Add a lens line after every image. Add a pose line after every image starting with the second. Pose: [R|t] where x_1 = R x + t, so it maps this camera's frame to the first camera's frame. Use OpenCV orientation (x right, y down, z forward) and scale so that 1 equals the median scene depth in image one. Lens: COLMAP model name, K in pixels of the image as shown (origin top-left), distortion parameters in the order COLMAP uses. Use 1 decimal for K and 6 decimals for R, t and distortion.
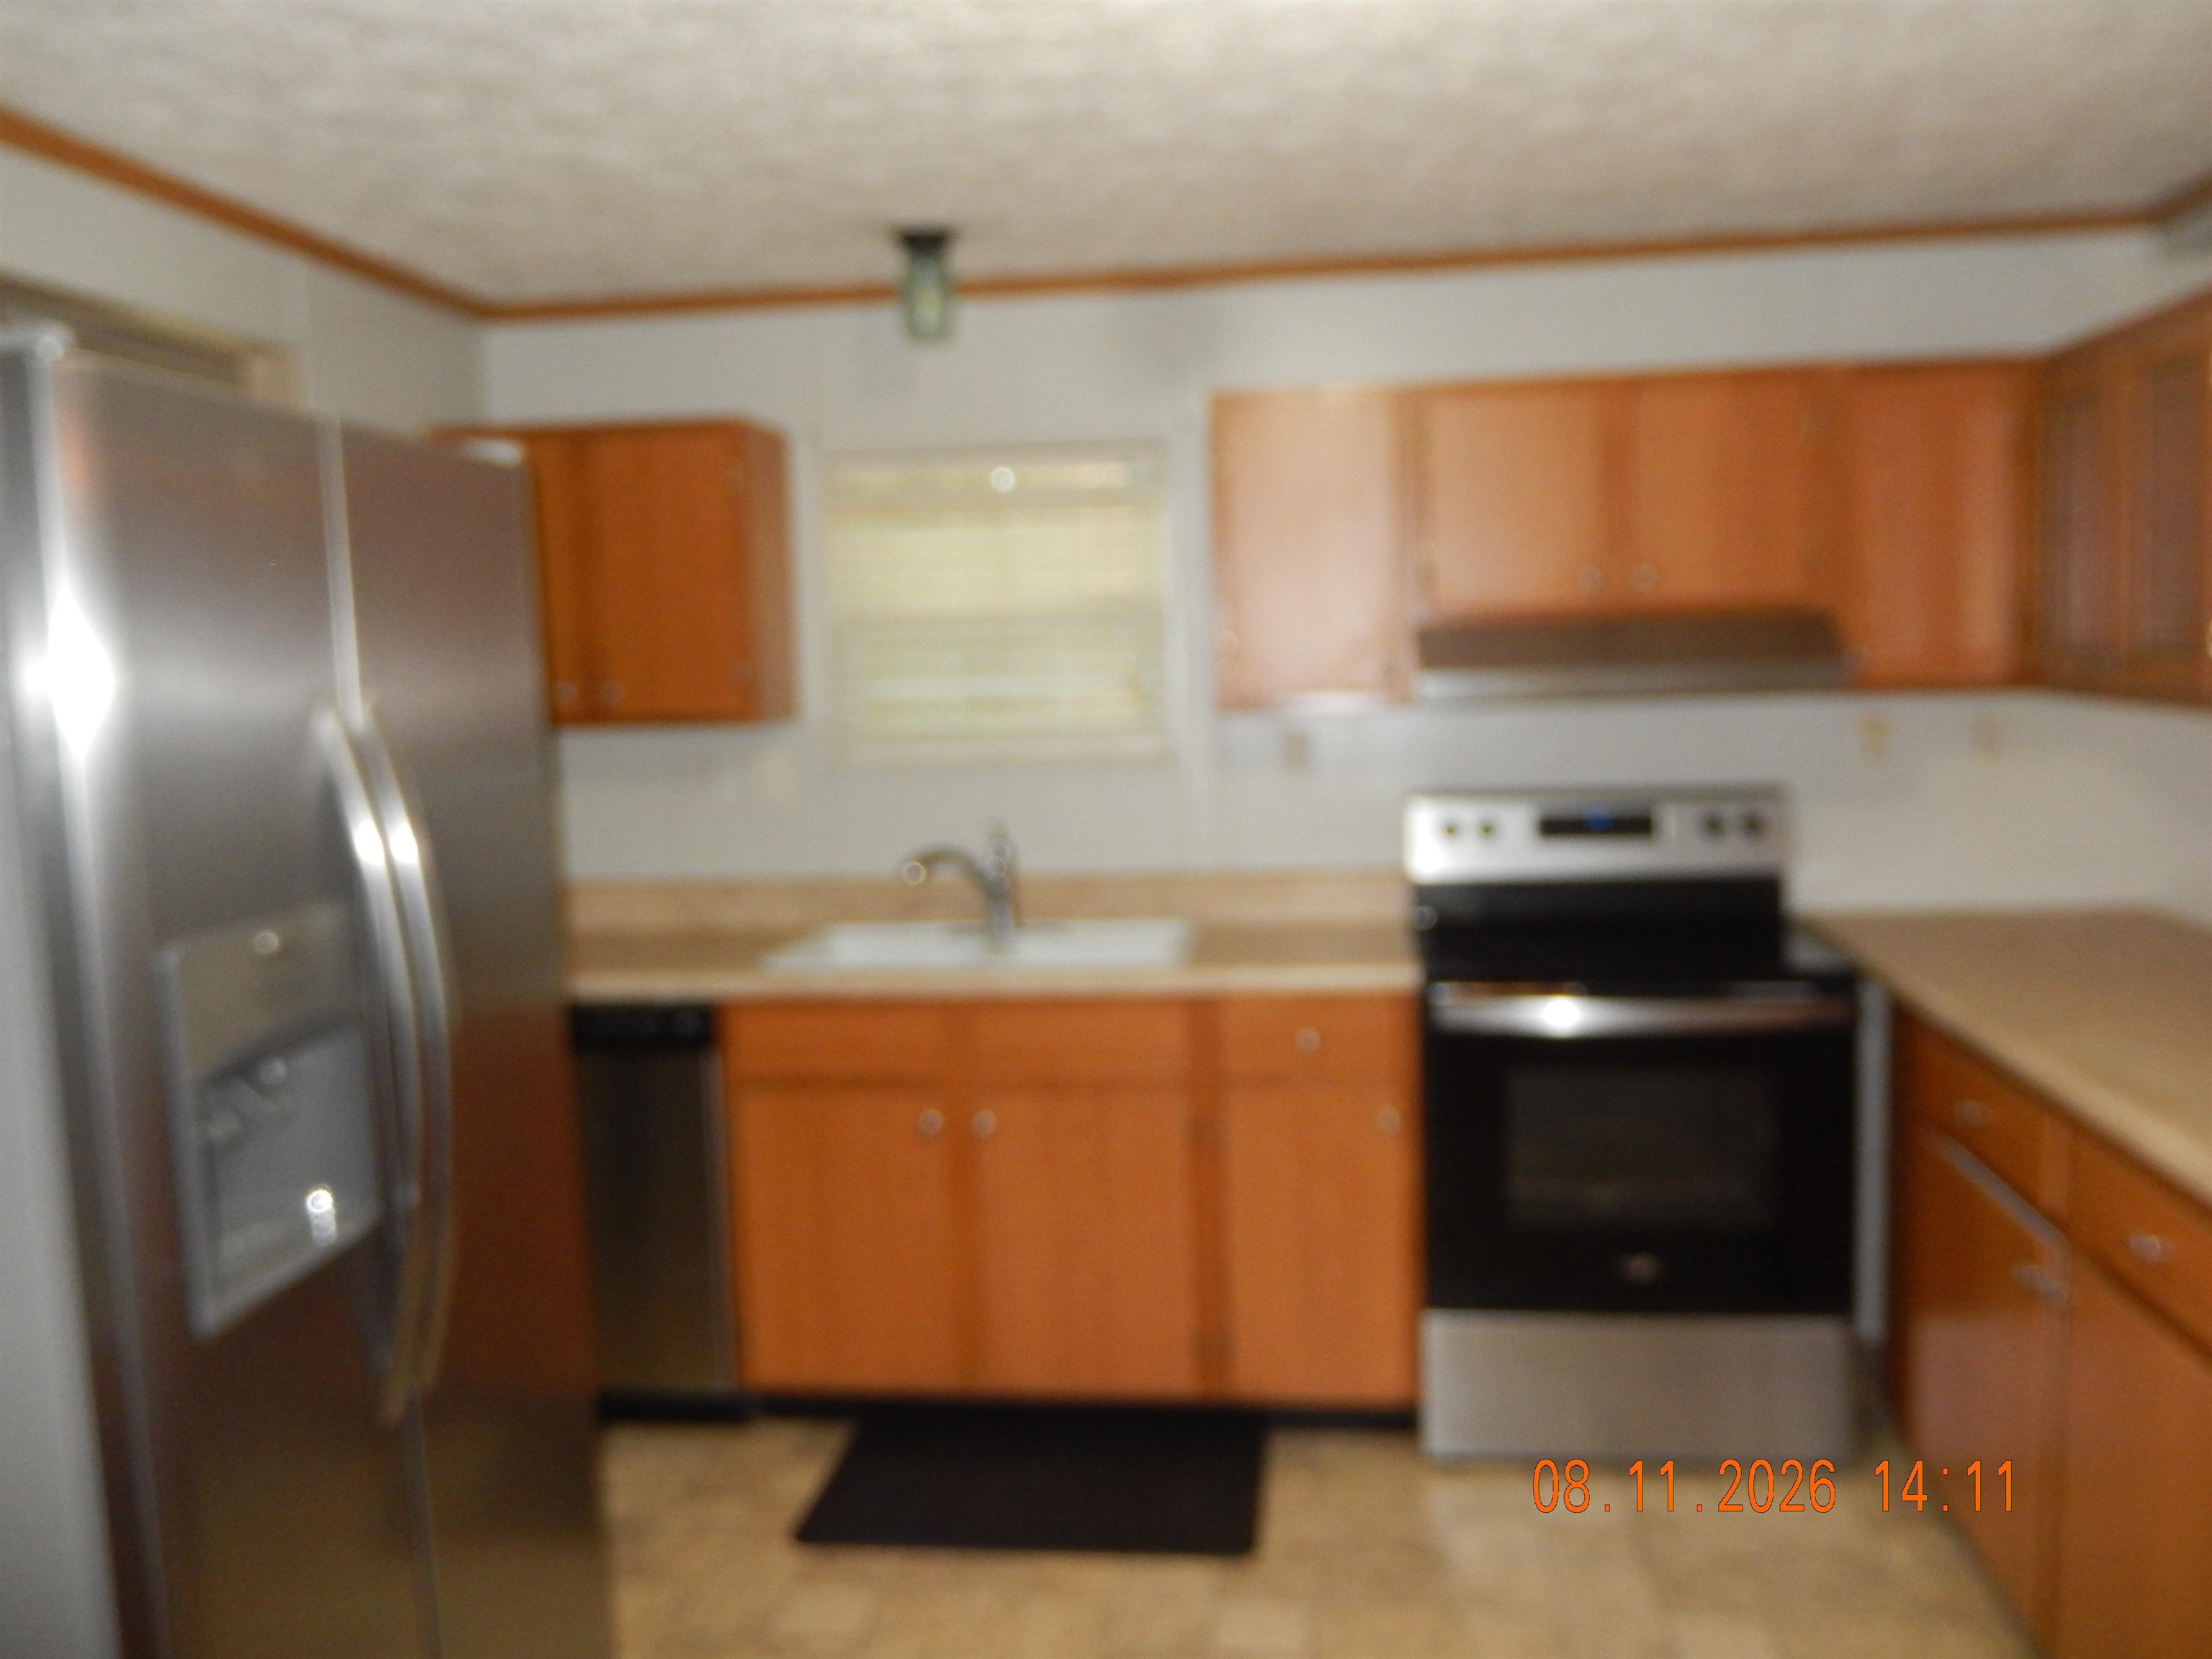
lens RADIAL K [[1793.3, 0, 1113.4], [0, 1793.3, 877.2], [0, 0, 1]] dist [-0.030857, 0.003655]
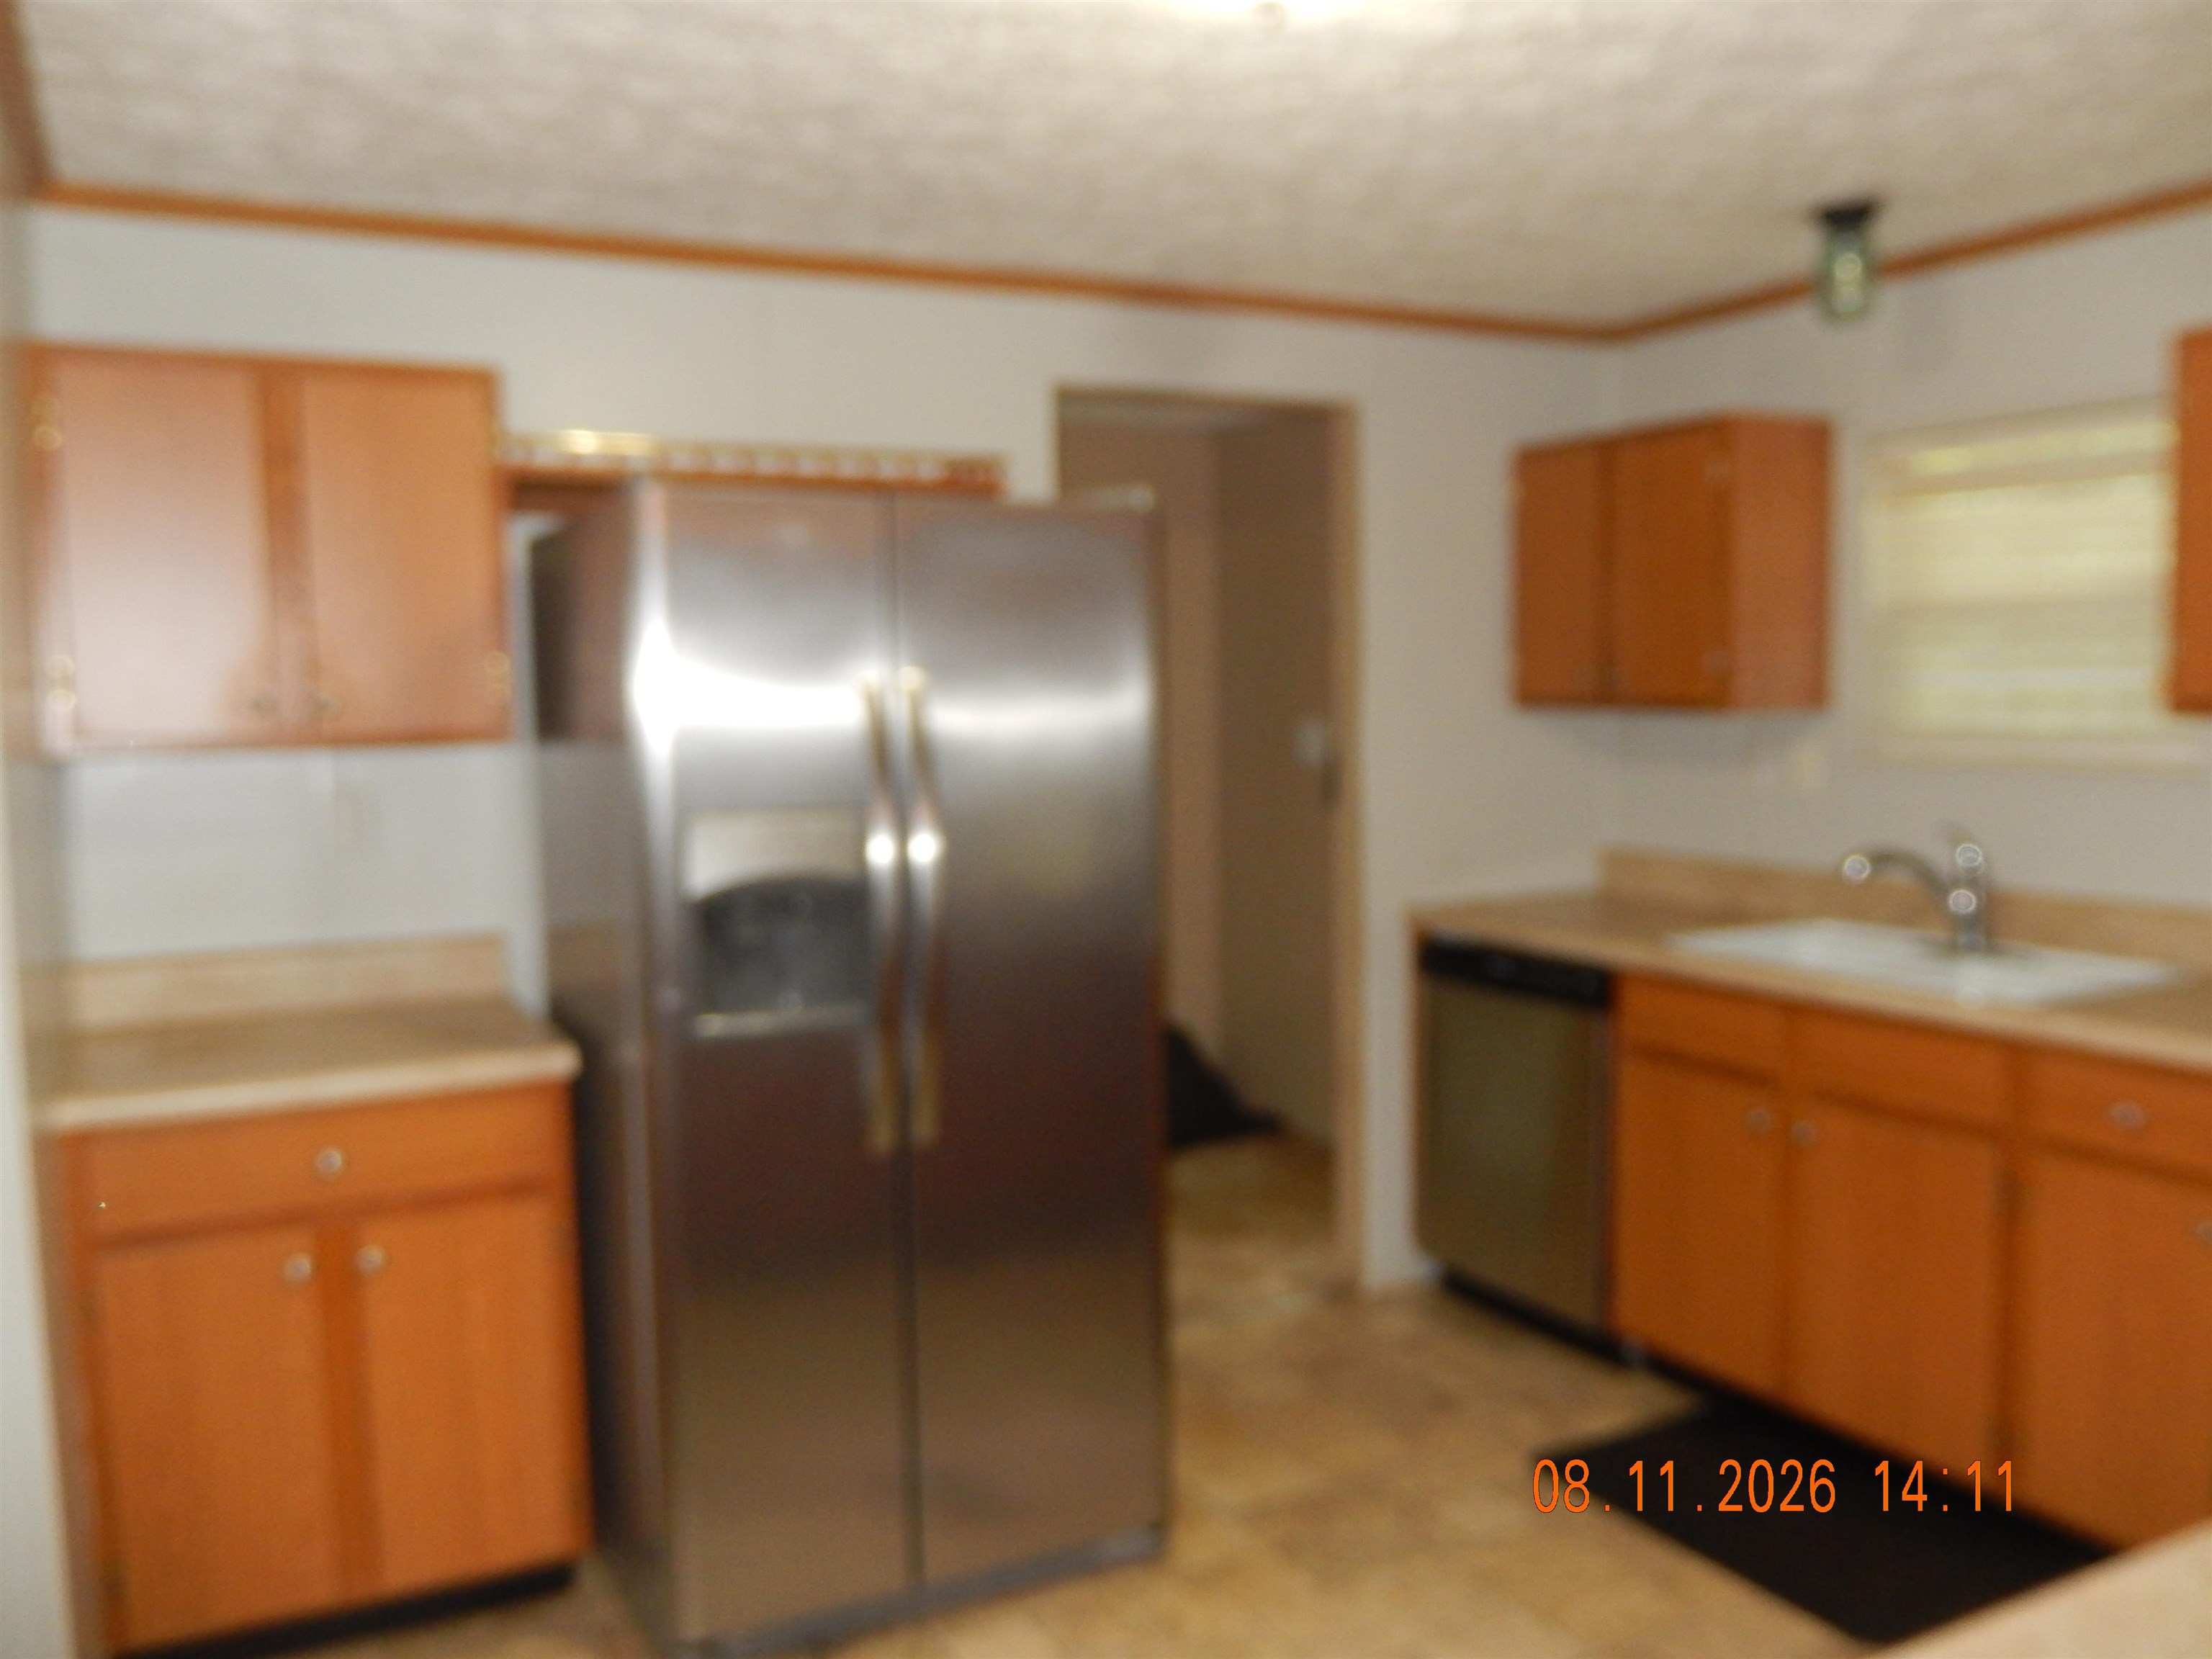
lens RADIAL K [[1793.3, 0, 1113.4], [0, 1793.3, 877.2], [0, 0, 1]] dist [-0.030857, 0.003655]
pose [[0.590986, 0.116972, -0.798156, 0.441817], [-0.108473, 0.991968, 0.065059, -0.020006], [0.799356, 0.048129, 0.598928, 0.112582]]
